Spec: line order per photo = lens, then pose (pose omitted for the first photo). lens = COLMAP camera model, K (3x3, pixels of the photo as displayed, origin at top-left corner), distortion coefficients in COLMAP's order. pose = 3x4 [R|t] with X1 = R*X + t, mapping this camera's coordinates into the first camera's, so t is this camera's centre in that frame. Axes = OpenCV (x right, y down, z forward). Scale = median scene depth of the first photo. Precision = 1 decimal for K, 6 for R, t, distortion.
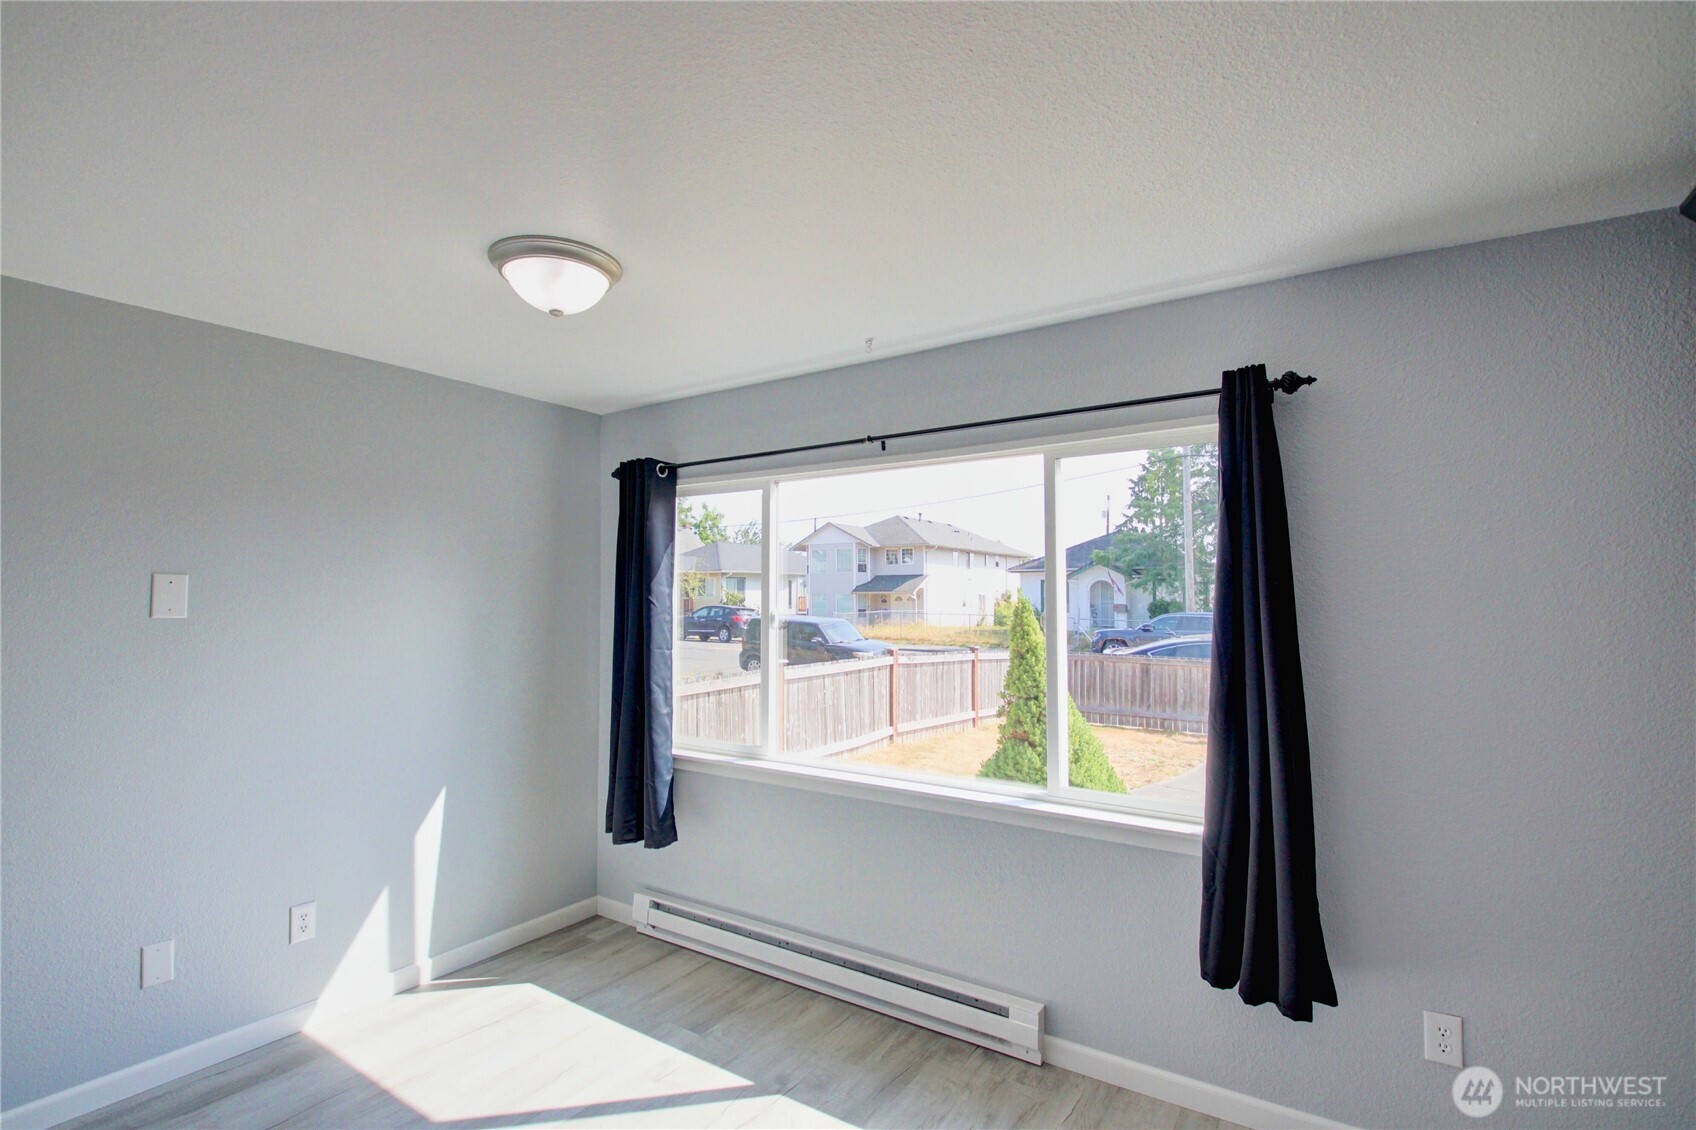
lens RADIAL K [[786.1, 0, 837.0], [0, 786.1, 563.8], [0, 0, 1]] dist [0.008182, -0.019678]
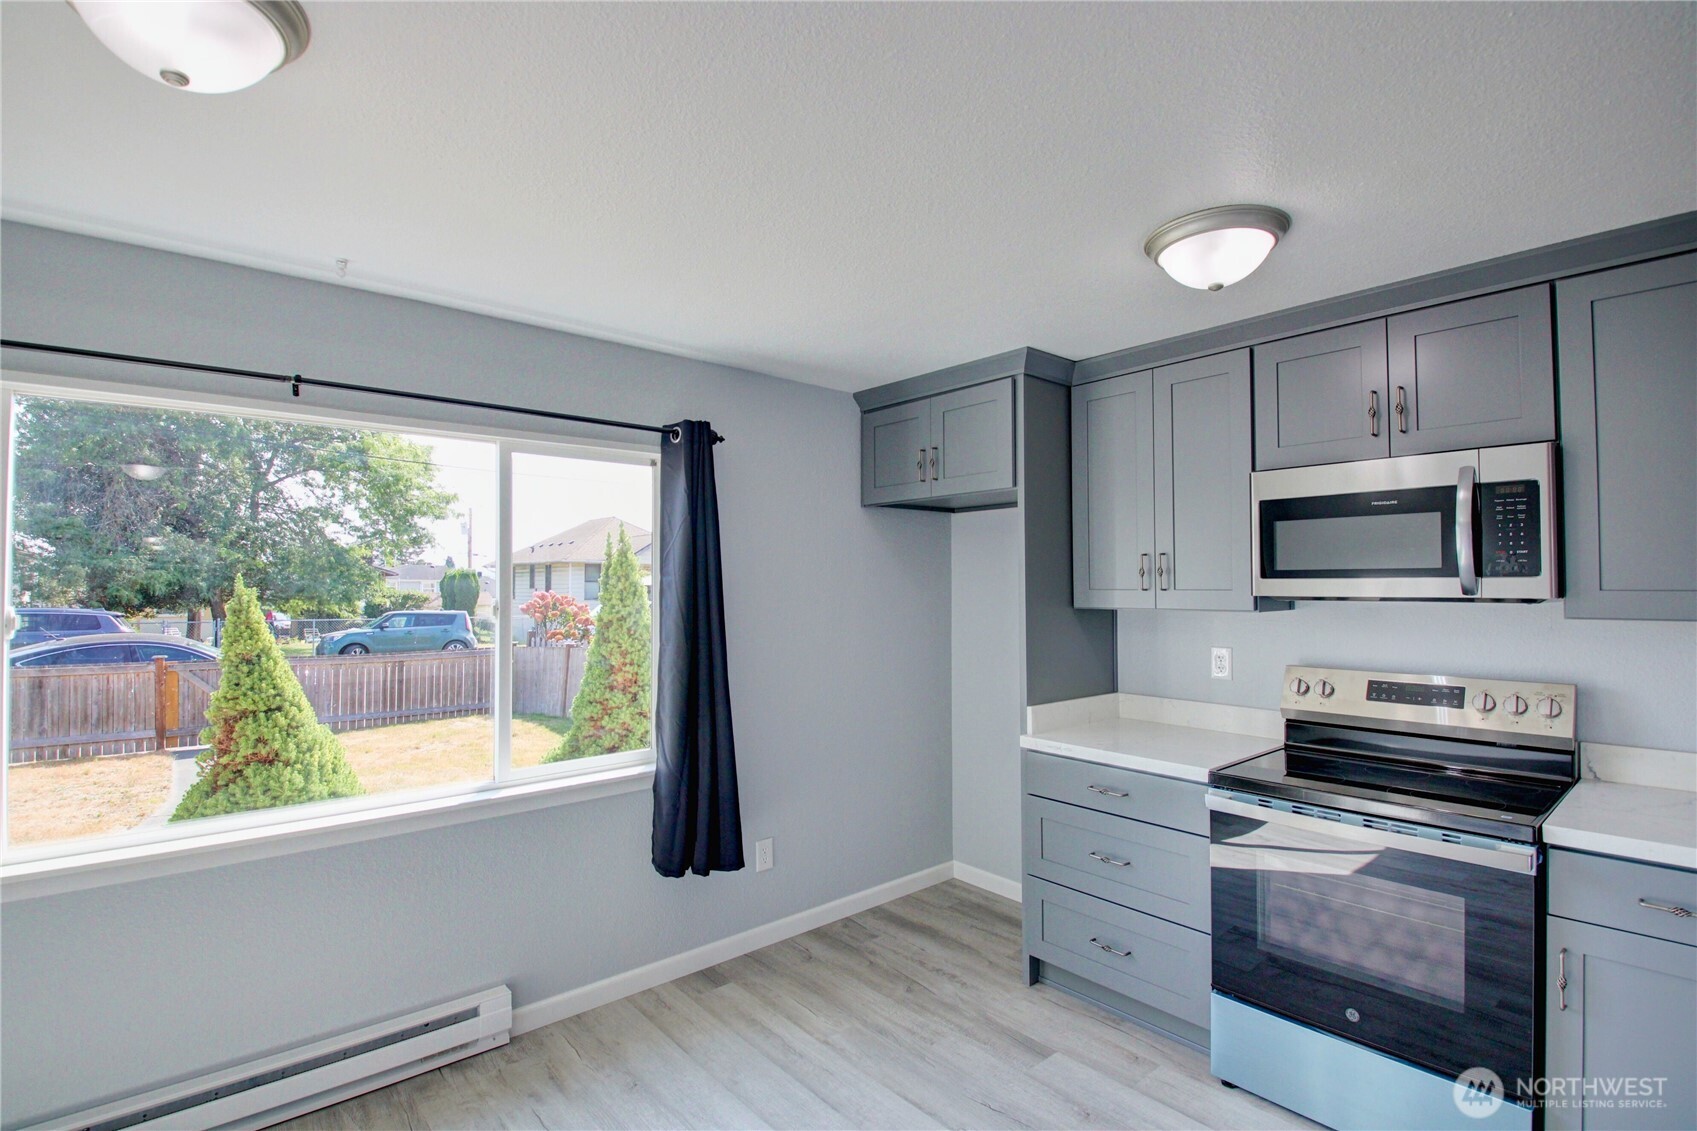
lens RADIAL K [[786.6, 0, 840.2], [0, 786.6, 572.3], [0, 0, 1]] dist [0.008182, -0.019678]
pose [[0.267463, 0.019687, 0.963367, -0.581372], [-0.040106, 0.999152, -0.009283, 0.014444], [-0.962733, -0.036154, 0.268026, 0.303746]]
